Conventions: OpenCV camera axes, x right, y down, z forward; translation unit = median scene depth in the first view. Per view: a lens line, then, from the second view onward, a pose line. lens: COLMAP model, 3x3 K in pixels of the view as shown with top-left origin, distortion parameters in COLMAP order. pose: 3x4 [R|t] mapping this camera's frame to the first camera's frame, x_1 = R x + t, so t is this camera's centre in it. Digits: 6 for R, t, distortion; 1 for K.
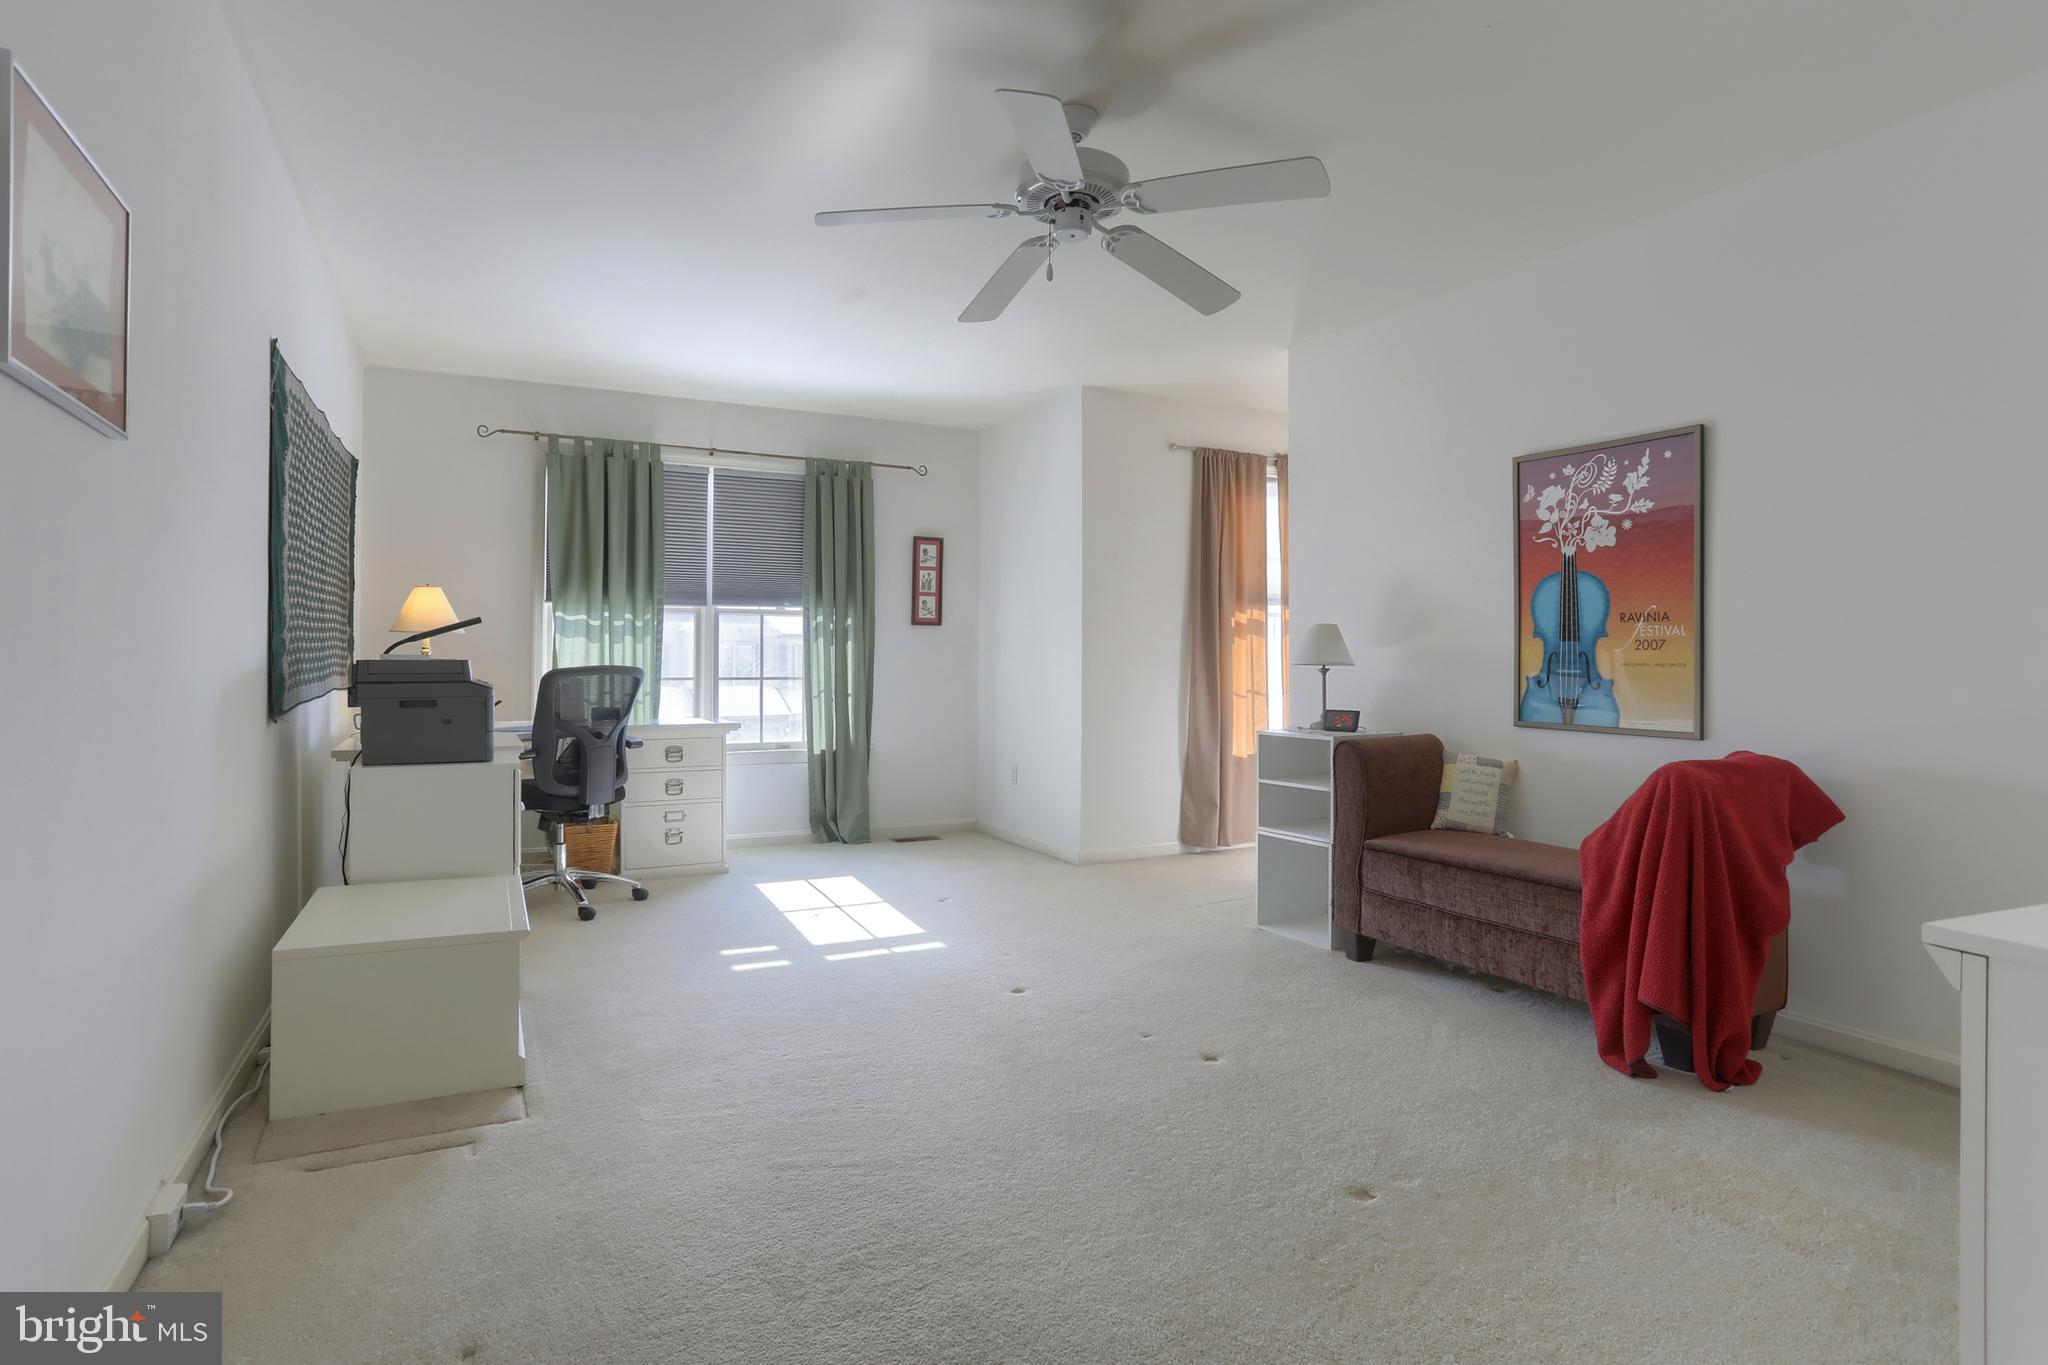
lens RADIAL K [[1046.4, 0, 1034.5], [0, 1046.4, 669.0], [0, 0, 1]] dist [-0.063572, 0.040089]
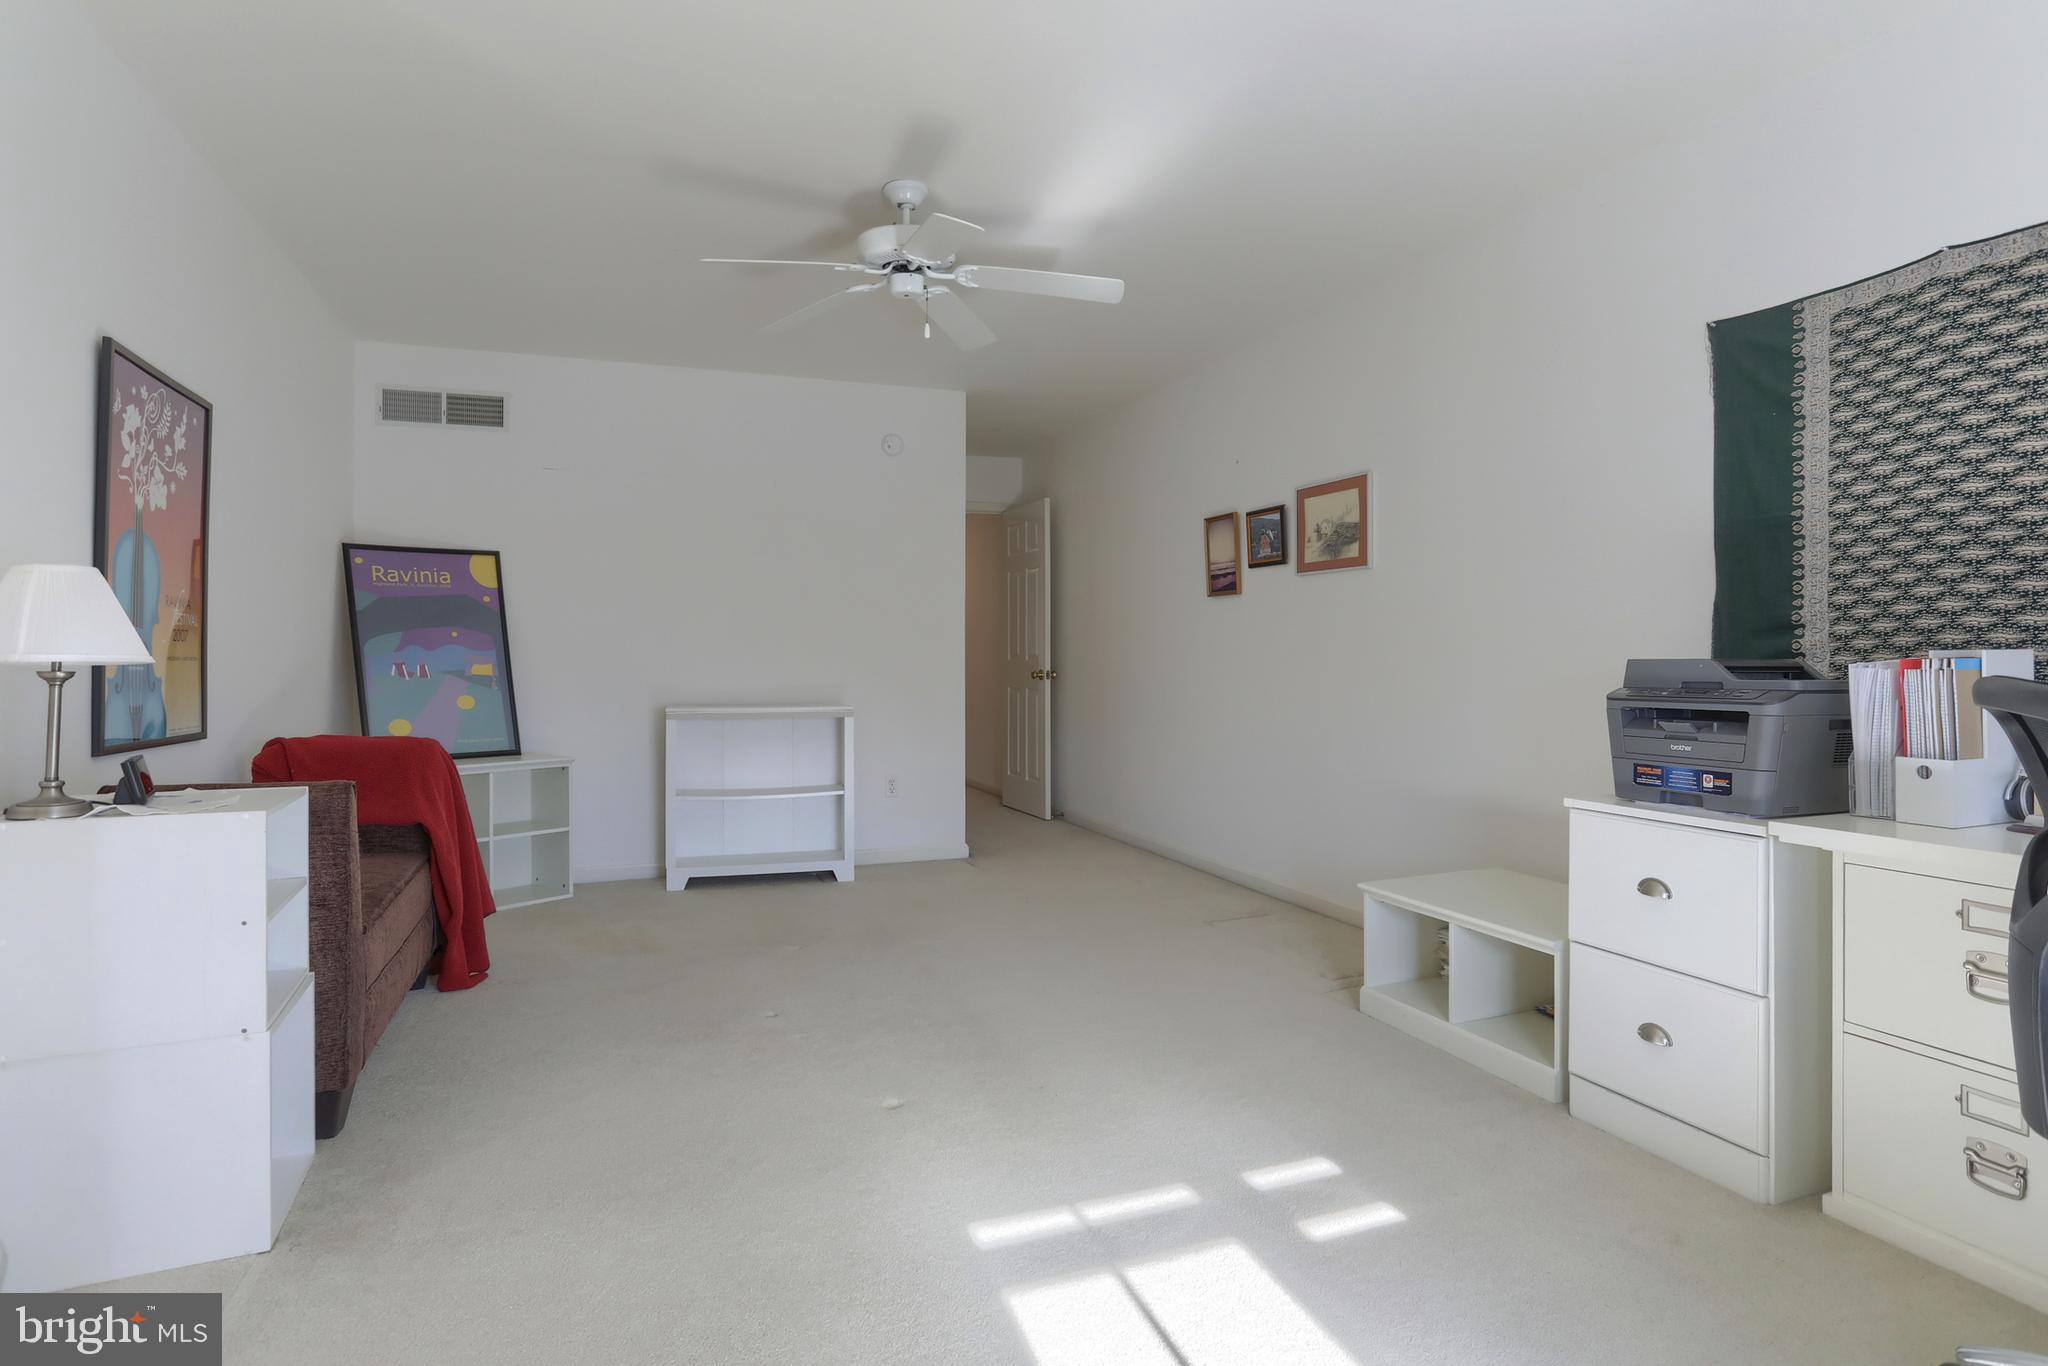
lens RADIAL K [[1063.6, 0, 1031.3], [0, 1063.6, 657.9], [0, 0, 1]] dist [-0.073814, 0.043955]
pose [[-0.991552, 0.000817, 0.129704, -0.192897], [0.001555, 0.999983, 0.005586, -0.008352], [-0.129697, 0.005740, -0.991537, 1.609765]]
